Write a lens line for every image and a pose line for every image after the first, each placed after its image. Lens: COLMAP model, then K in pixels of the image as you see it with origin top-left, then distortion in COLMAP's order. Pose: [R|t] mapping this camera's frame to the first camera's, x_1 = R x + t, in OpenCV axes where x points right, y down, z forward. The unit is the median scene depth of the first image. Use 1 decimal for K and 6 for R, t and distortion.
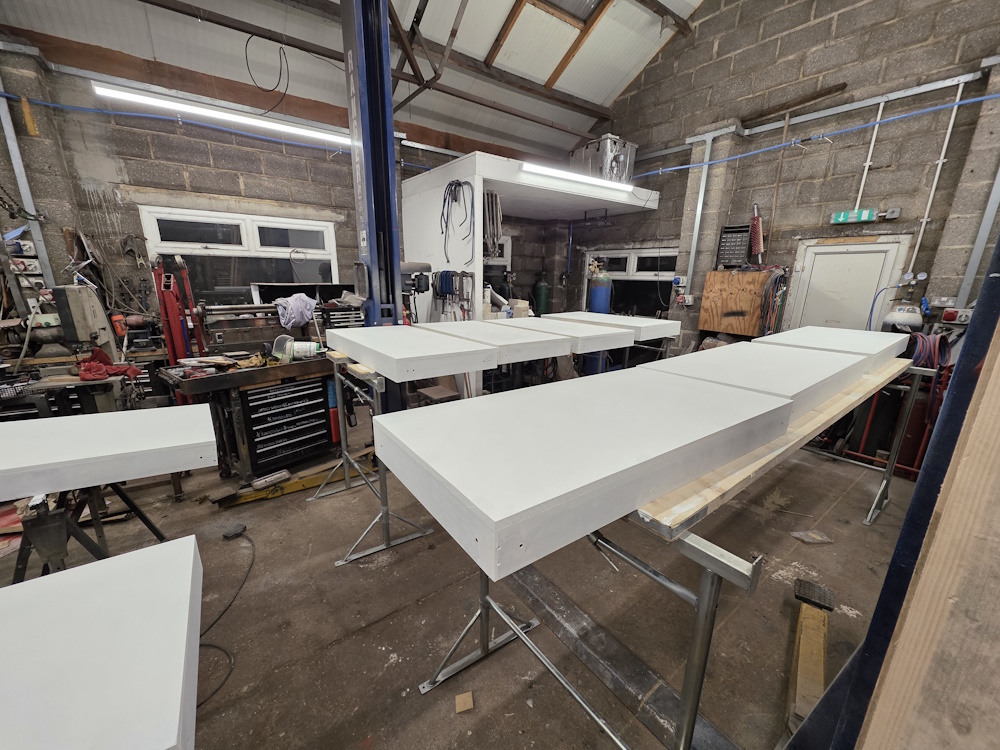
lens RADIAL K [[395.1, 0, 496.8], [0, 395.1, 384.6], [0, 0, 1]] dist [0.008065, -0.002928]
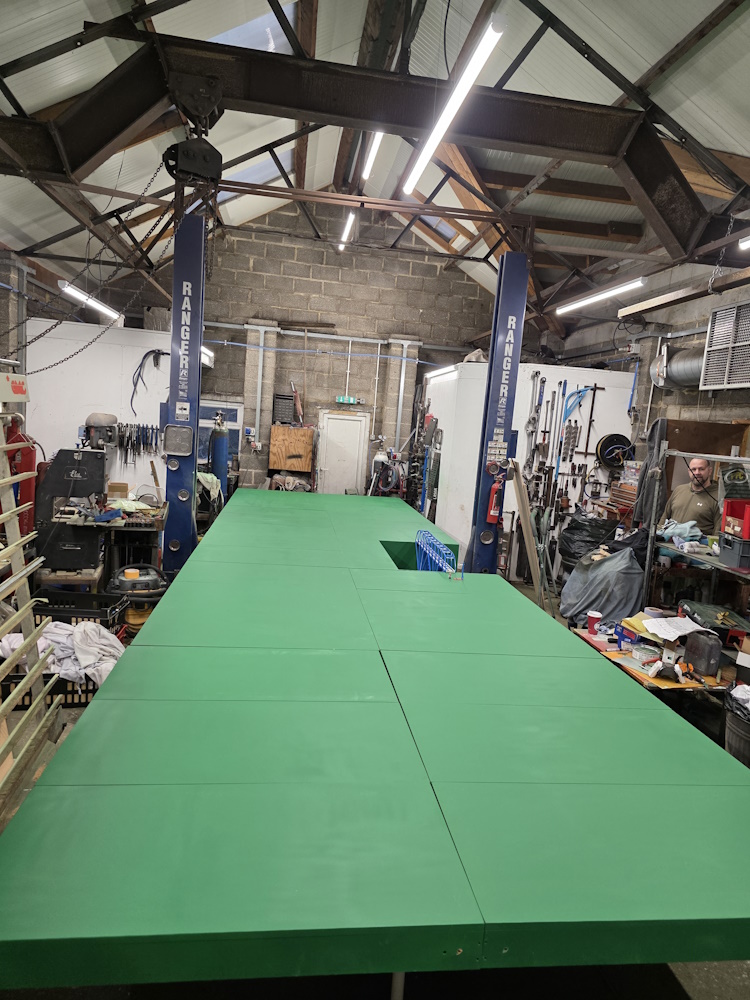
lens RADIAL K [[670.9, 0, 387.7], [0, 670.9, 519.9], [0, 0, 1]] dist [0.056622, -0.046313]
pose [[0.468576, -0.108148, 0.876778, -1.449100], [0.164992, 0.985729, 0.033410, 0.019315], [-0.867879, 0.129006, 0.479733, -0.431916]]
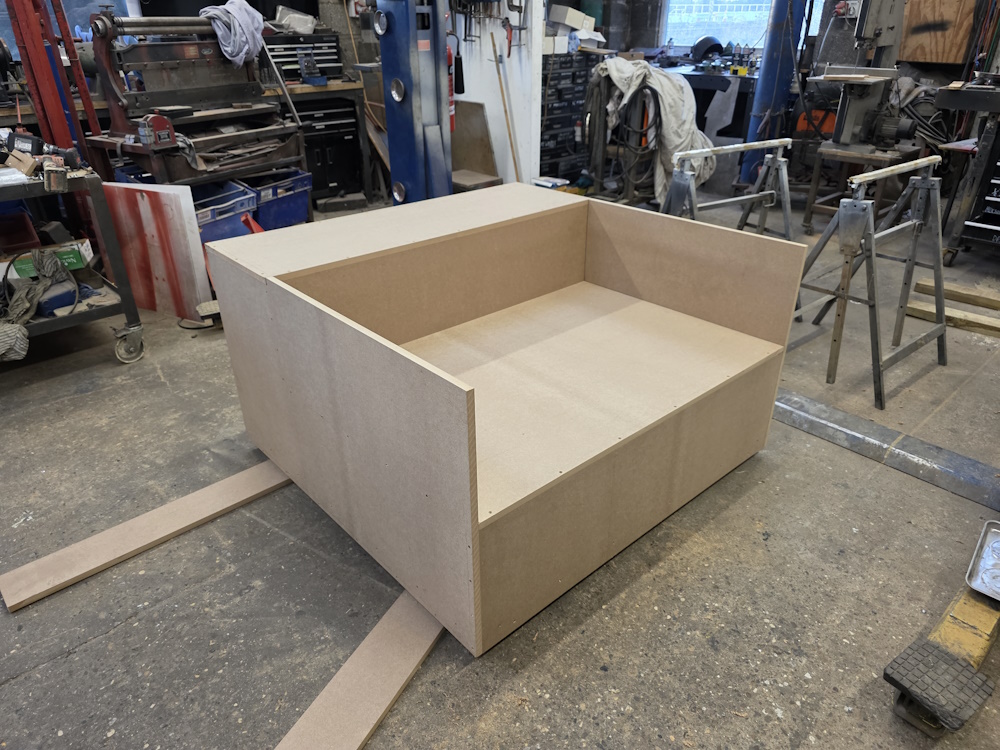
lens RADIAL K [[670.9, 0, 496.2], [0, 670.9, 383.4], [0, 0, 1]] dist [0.056622, -0.046313]
pose [[0.995278, -0.064154, 0.072836, -0.208136], [0.046148, 0.972947, 0.226372, 0.099017], [-0.085388, -0.221942, 0.971314, -0.121389]]
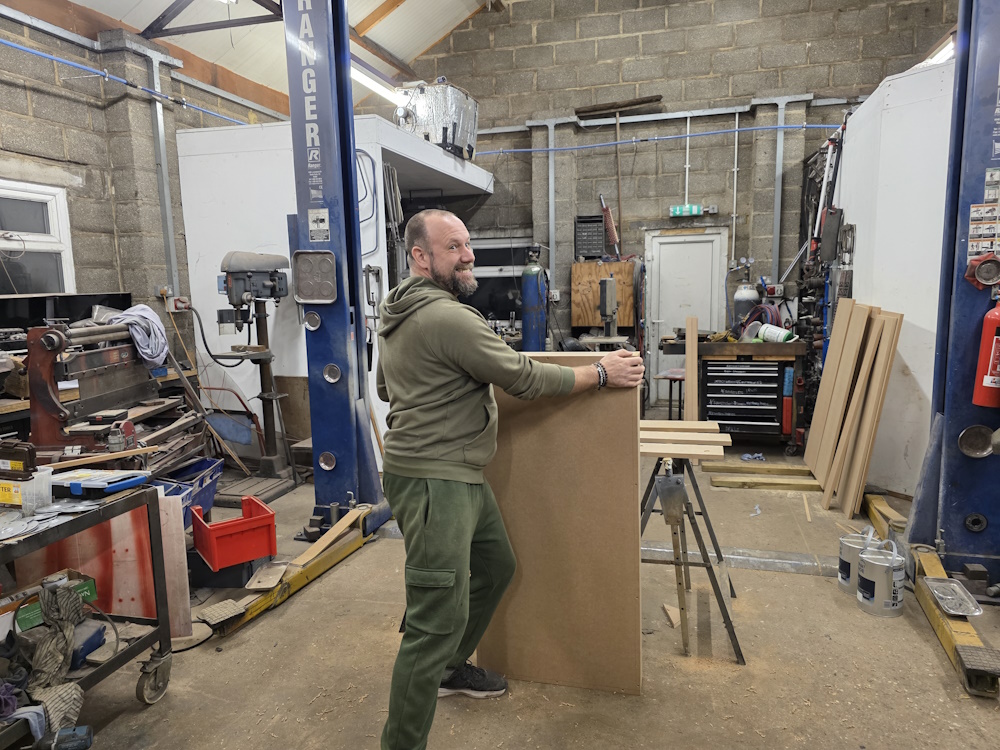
lens RADIAL K [[670.9, 0, 509.7], [0, 670.9, 373.2], [0, 0, 1]] dist [0.056622, -0.046313]
pose [[0.781255, -0.116509, 0.613242, -0.614773], [0.200310, 0.977263, -0.069522, 0.045521], [-0.591199, 0.177153, 0.786829, -0.095645]]
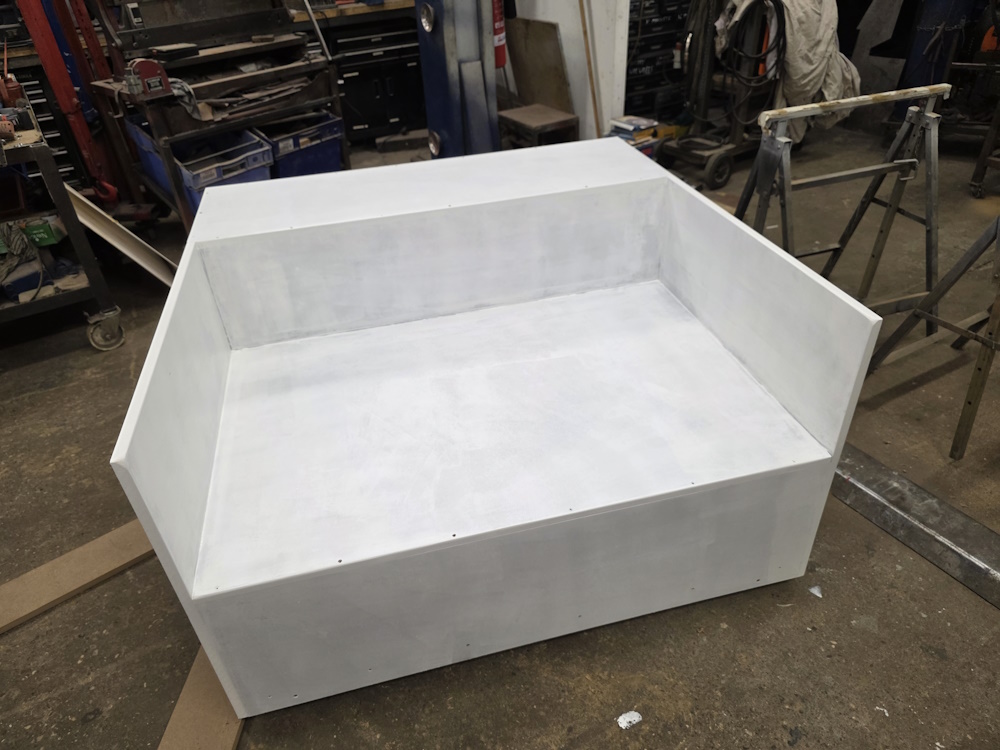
lens RADIAL K [[670.9, 0, 496.2], [0, 670.9, 378.0], [0, 0, 1]] dist [0.056622, -0.046313]
pose [[0.993214, 0.001166, -0.116294, -0.100547], [0.037850, 0.942270, 0.332708, 0.047629], [0.109968, -0.334852, 0.935832, 0.030685]]
